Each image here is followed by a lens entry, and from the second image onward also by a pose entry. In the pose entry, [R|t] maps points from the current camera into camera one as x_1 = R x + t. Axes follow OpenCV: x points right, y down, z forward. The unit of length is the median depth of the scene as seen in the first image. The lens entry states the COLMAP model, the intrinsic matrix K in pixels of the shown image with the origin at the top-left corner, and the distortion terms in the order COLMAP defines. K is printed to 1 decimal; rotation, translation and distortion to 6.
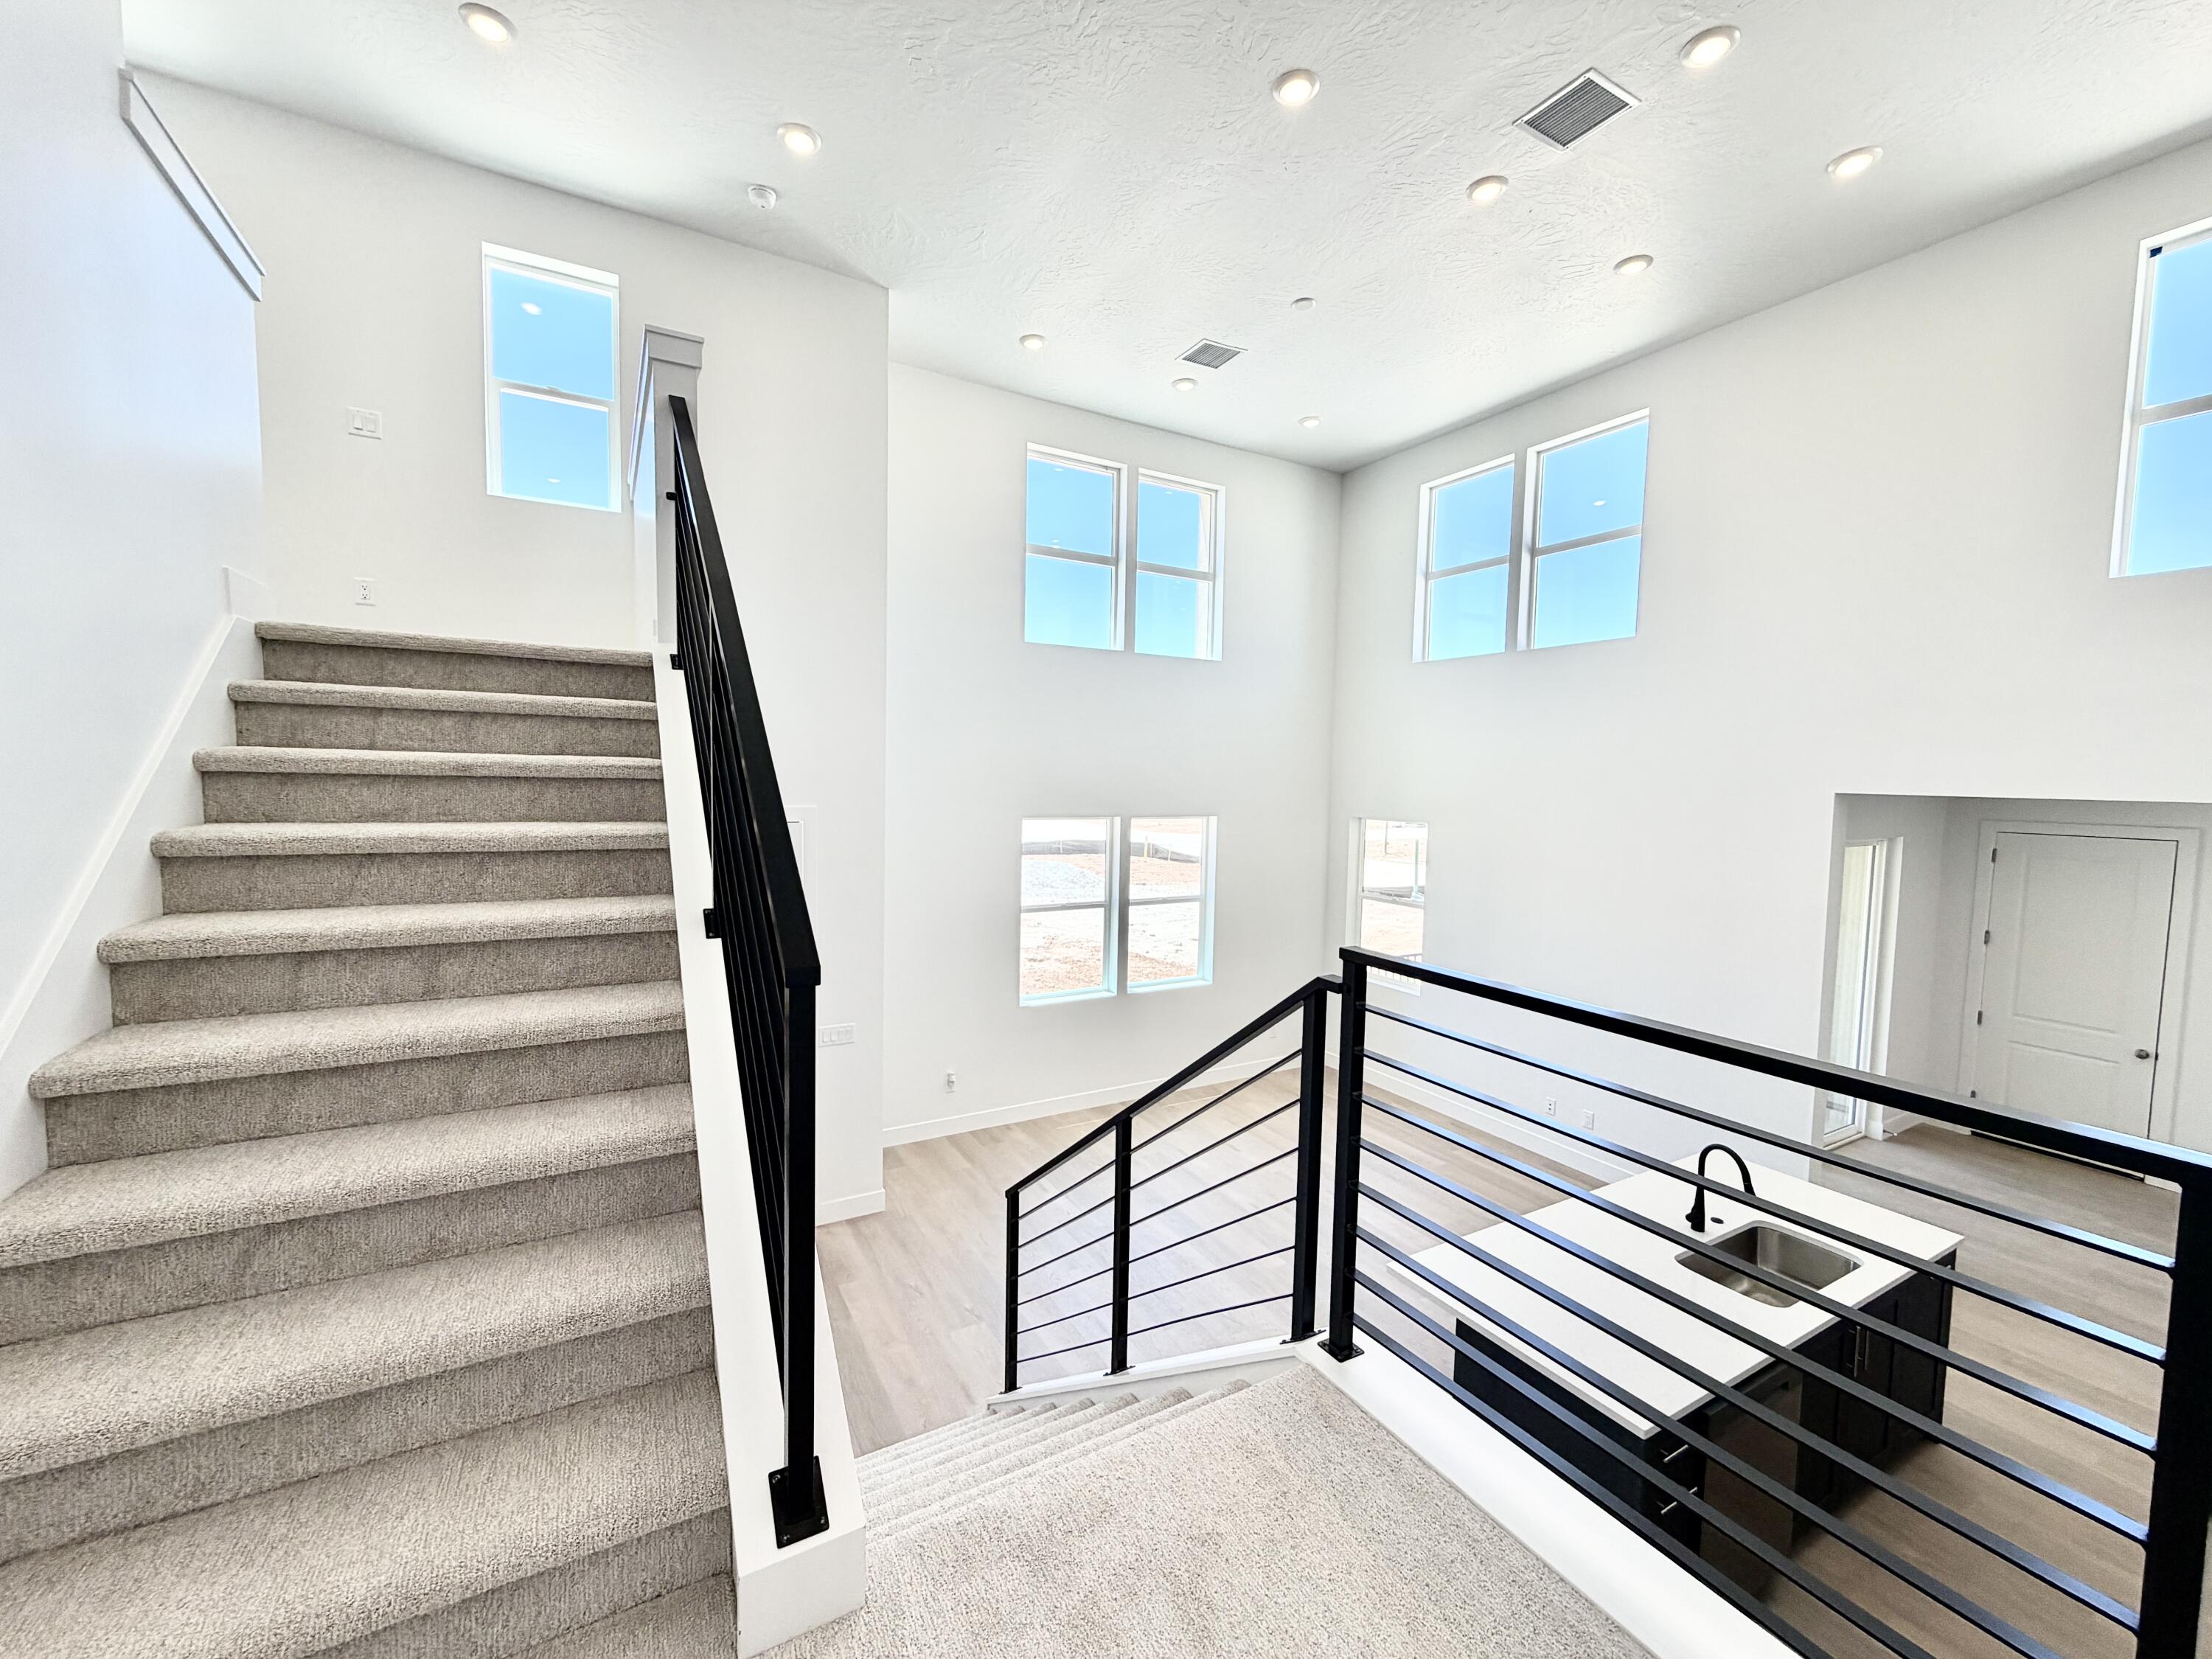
lens RADIAL K [[887.4, 0, 1107.0], [0, 887.4, 827.1], [0, 0, 1]] dist [0.002439, 0.000453]
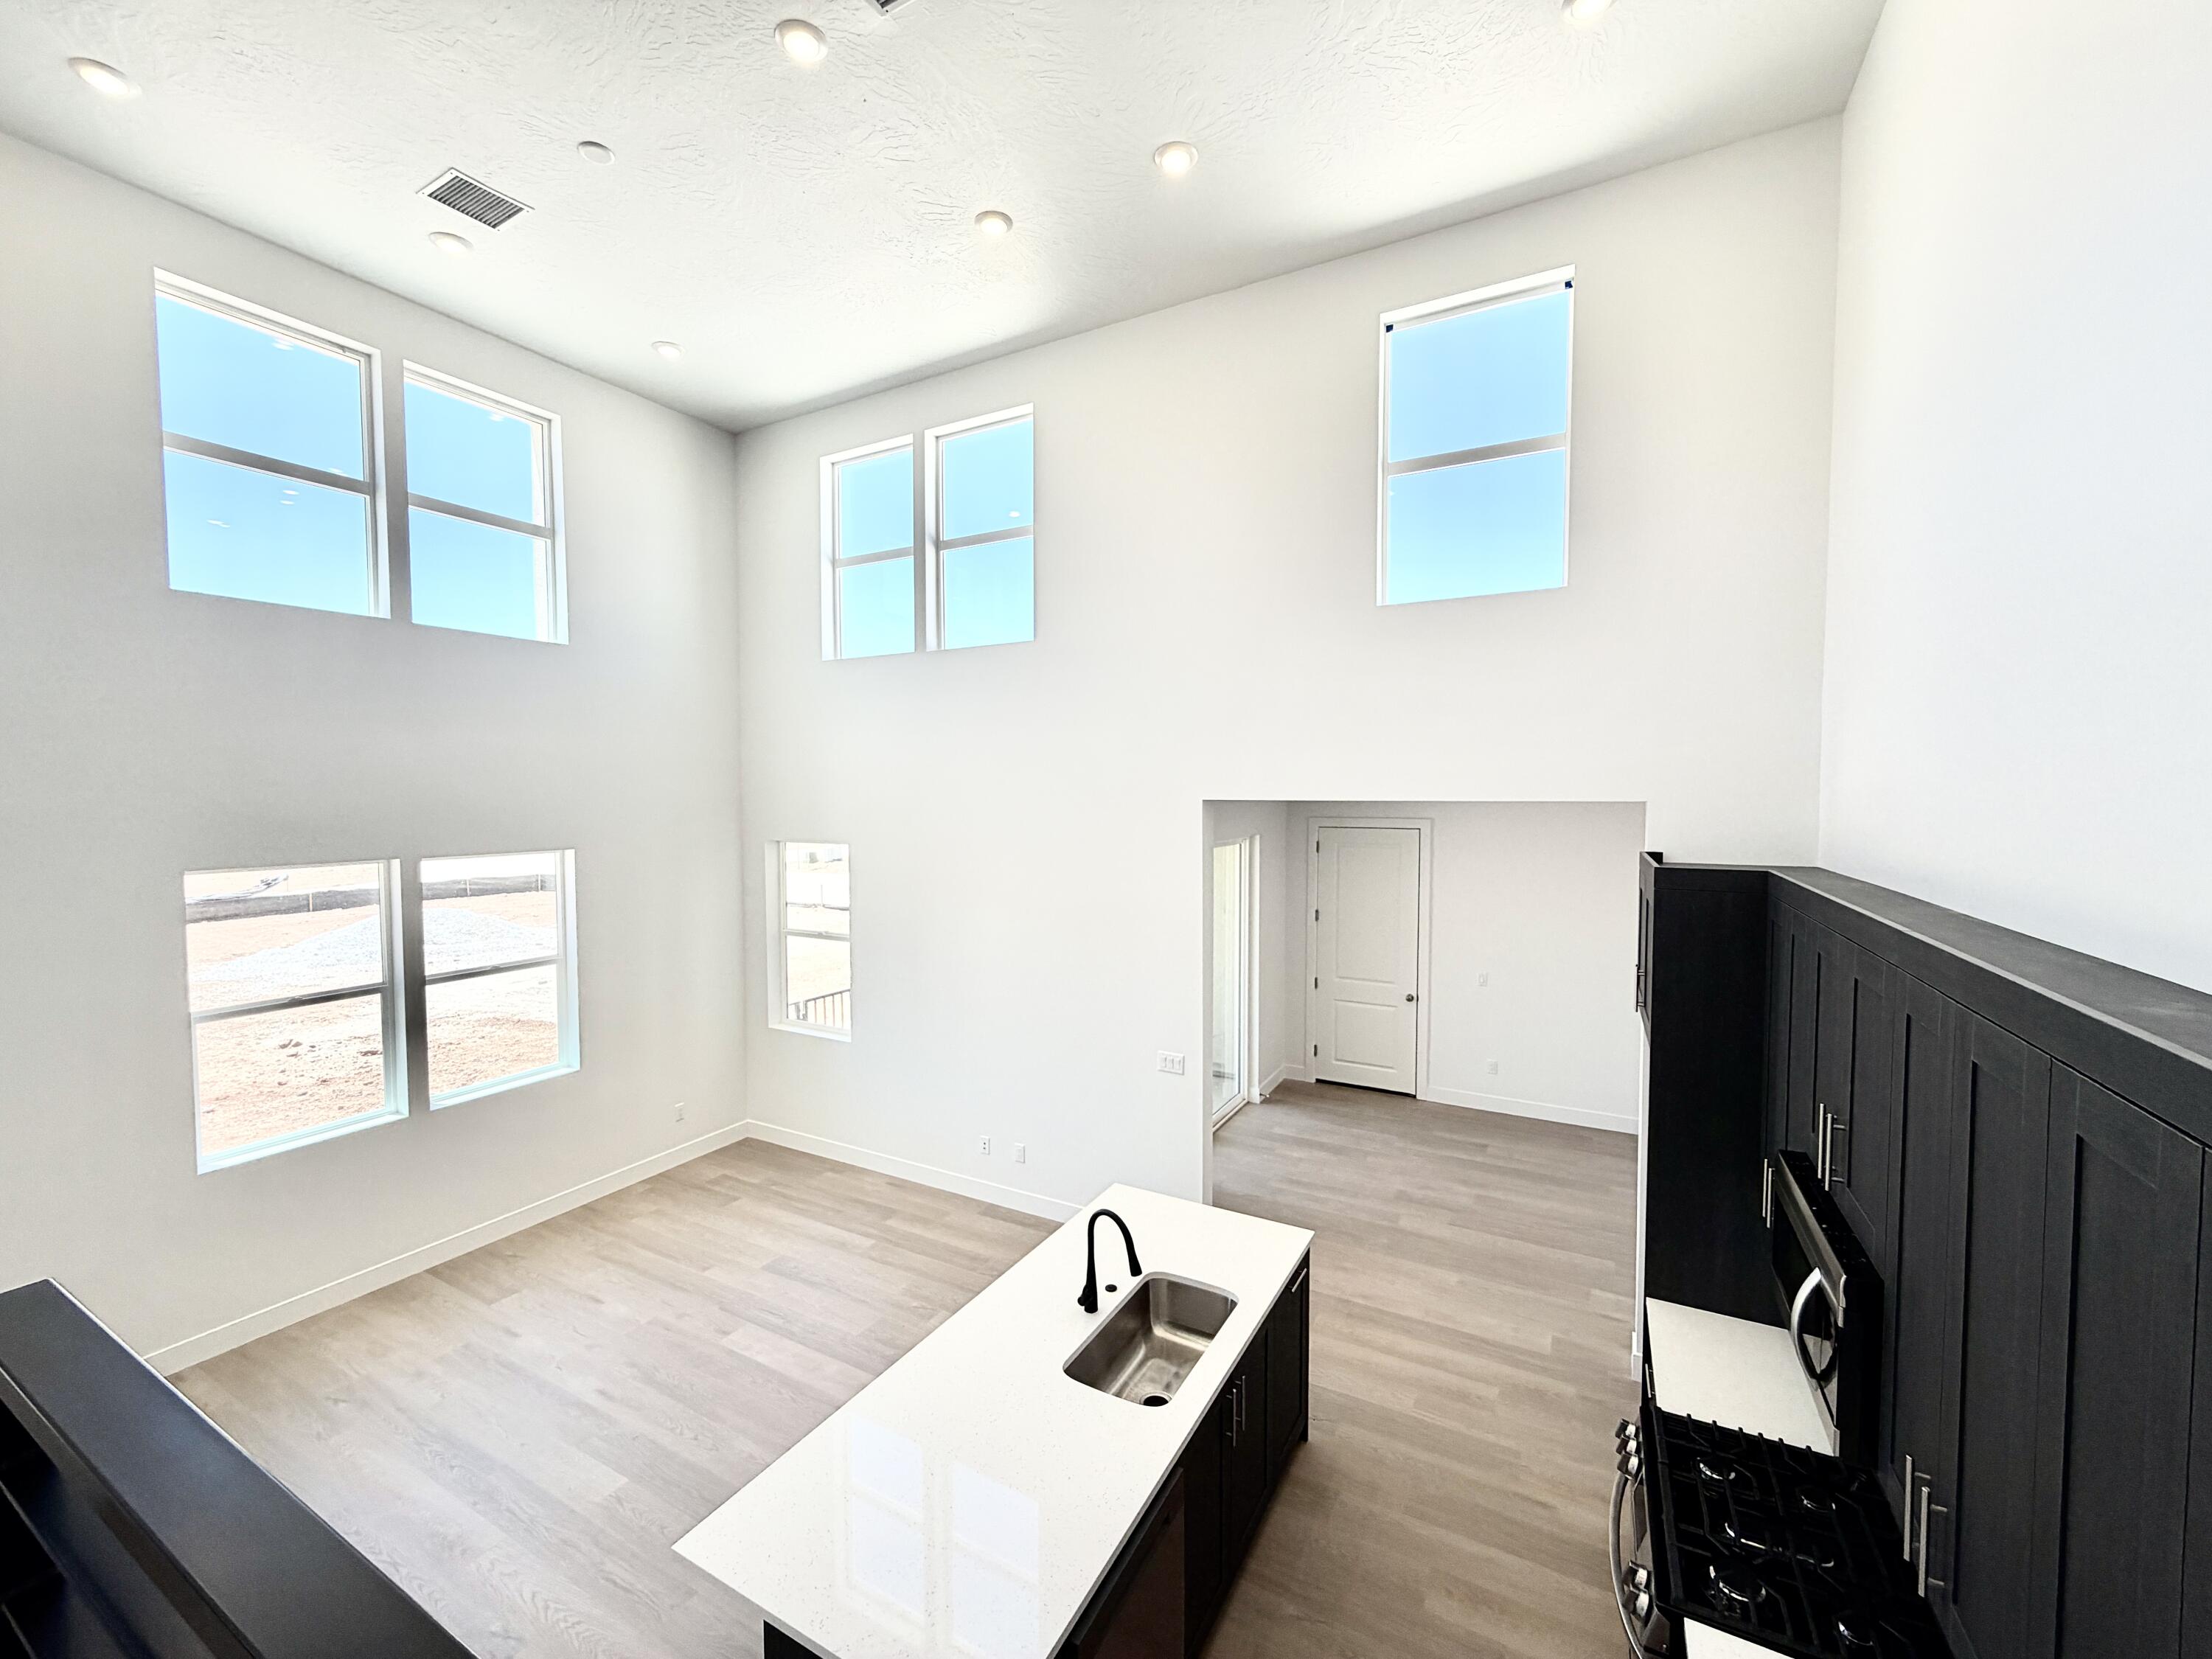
lens RADIAL K [[887.4, 0, 1107.4], [0, 887.4, 828.5], [0, 0, 1]] dist [0.002439, 0.000453]
pose [[0.850663, -0.045061, 0.523776, 0.134078], [0.052179, 0.998637, 0.001171, -0.008322], [-0.523115, 0.026334, 0.851855, 0.132247]]
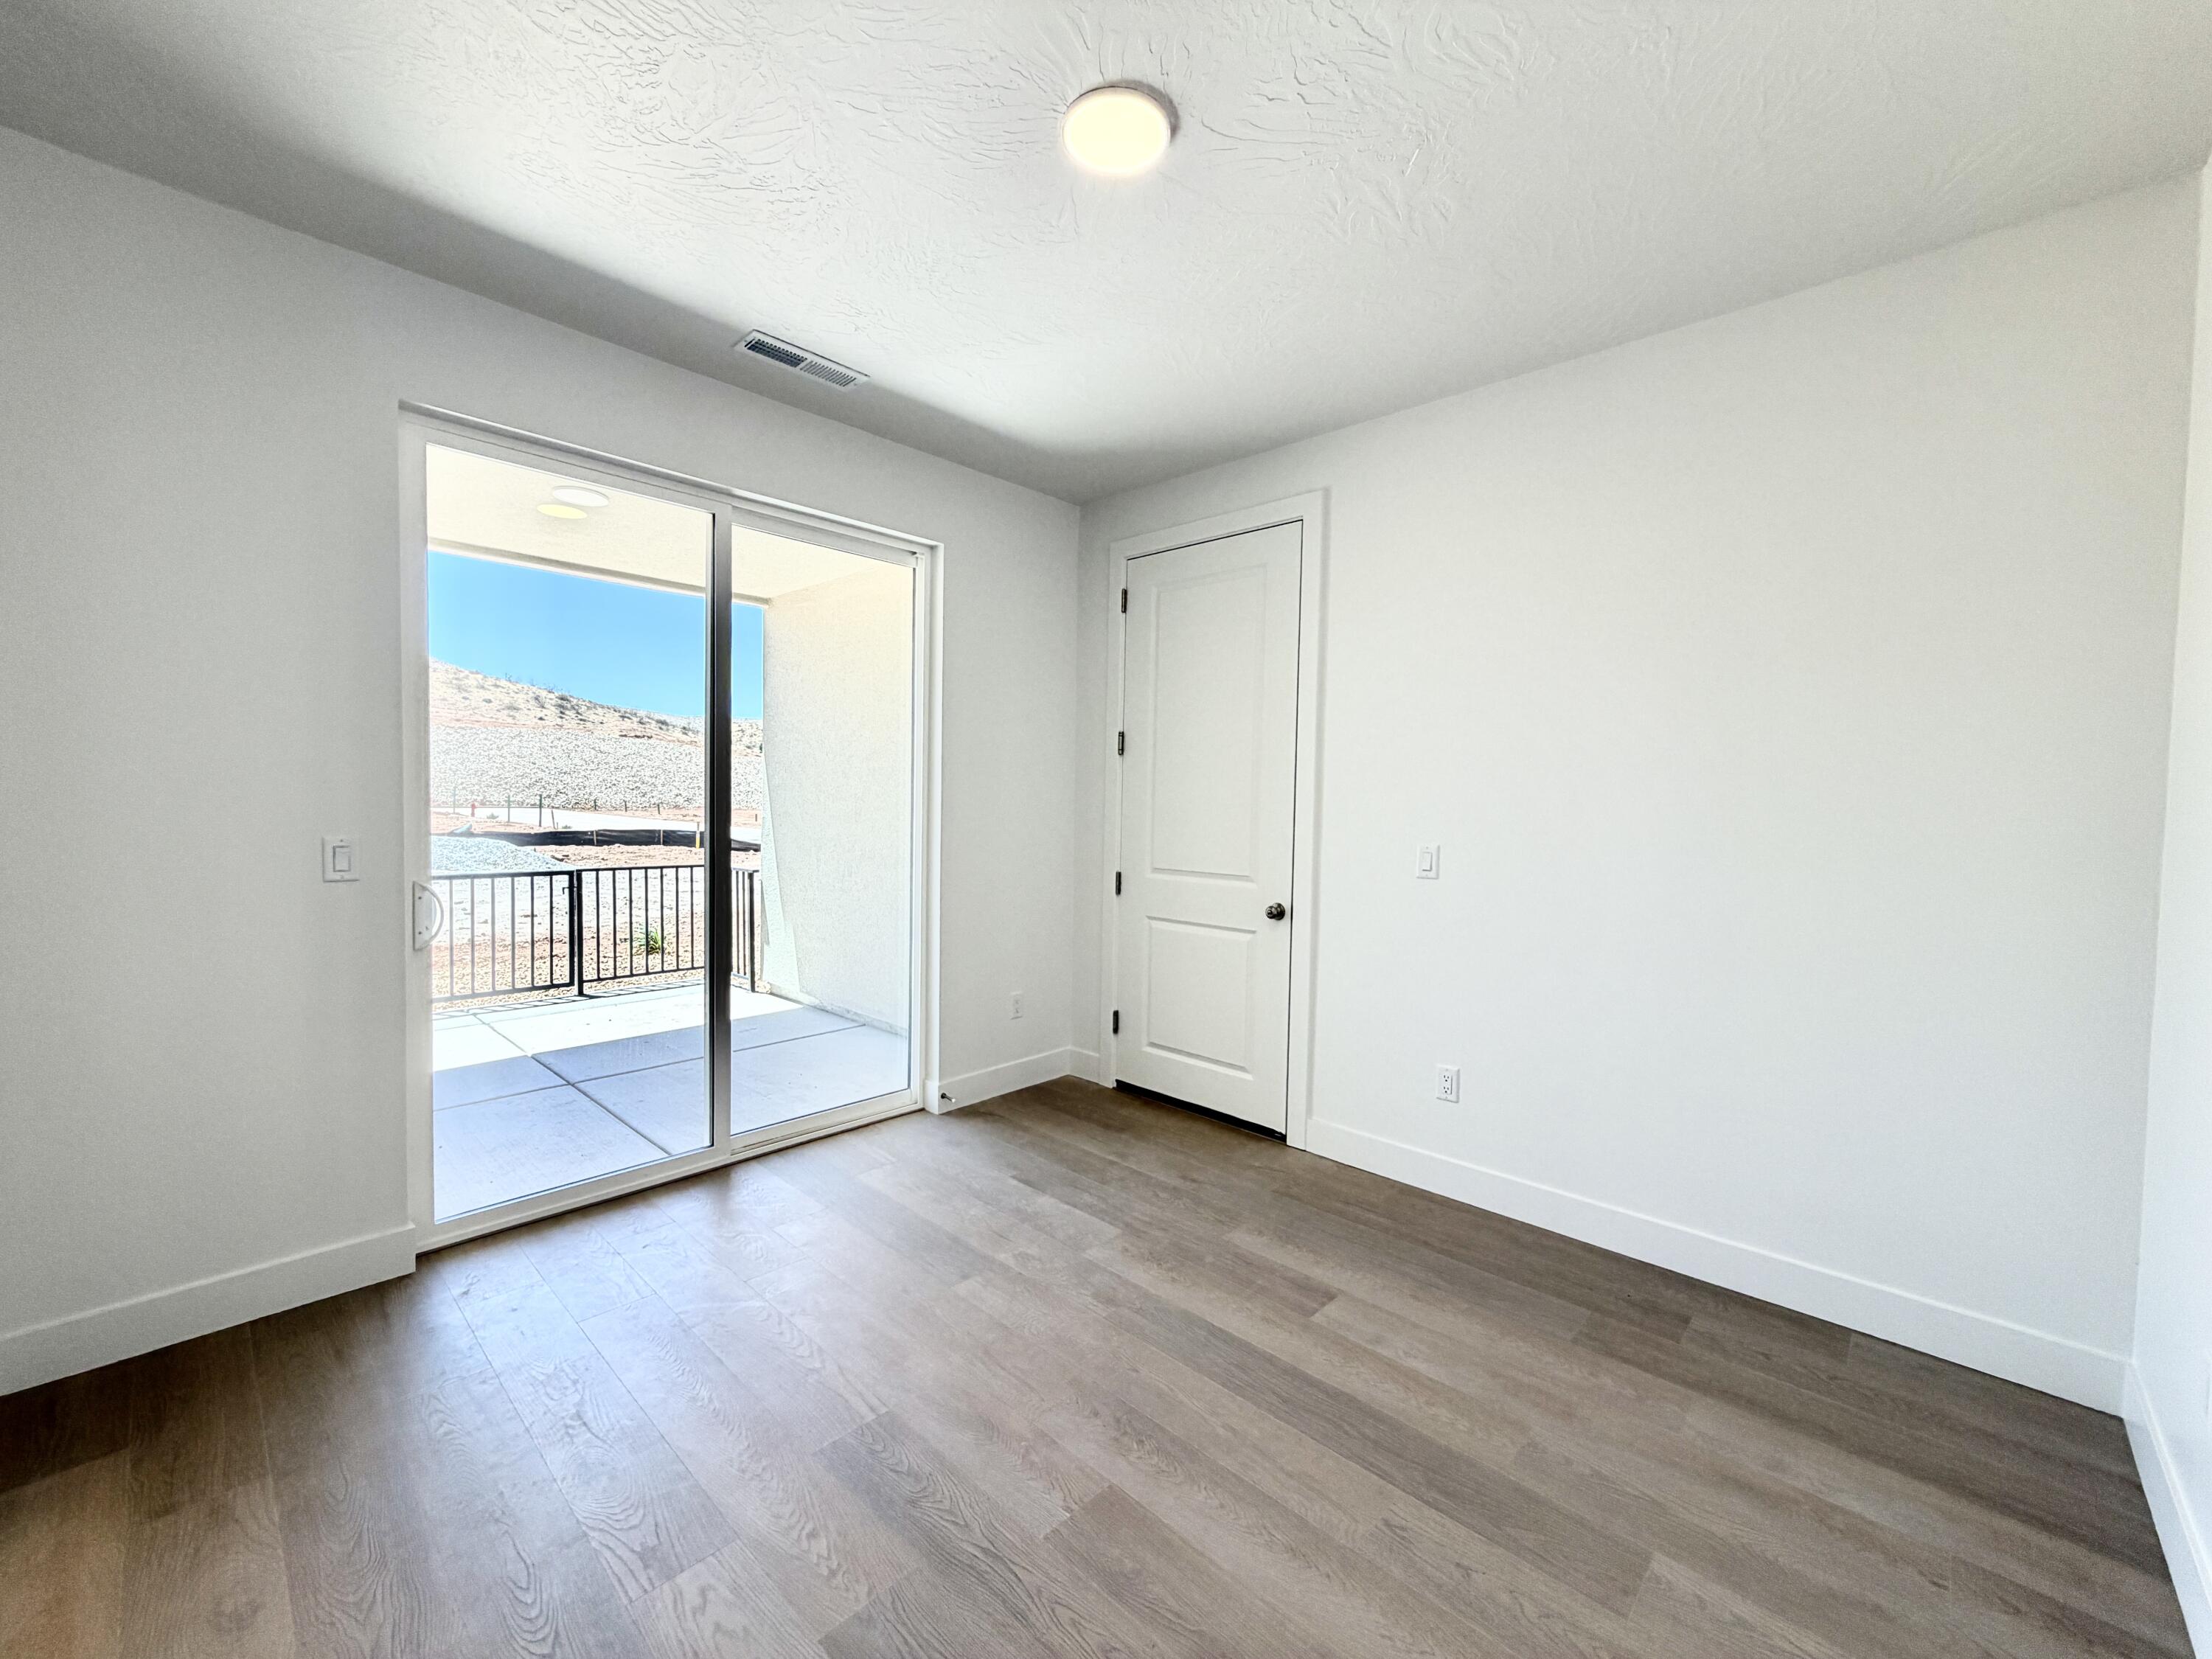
lens RADIAL K [[887.4, 0, 1095.8], [0, 887.4, 822.2], [0, 0, 1]] dist [0.002439, 0.000453]
pose [[0.958957, -0.011403, 0.283324, 0.823988], [0.021411, 0.999250, -0.032250, 0.197762], [-0.282743, 0.036992, 0.958482, 0.459584]]
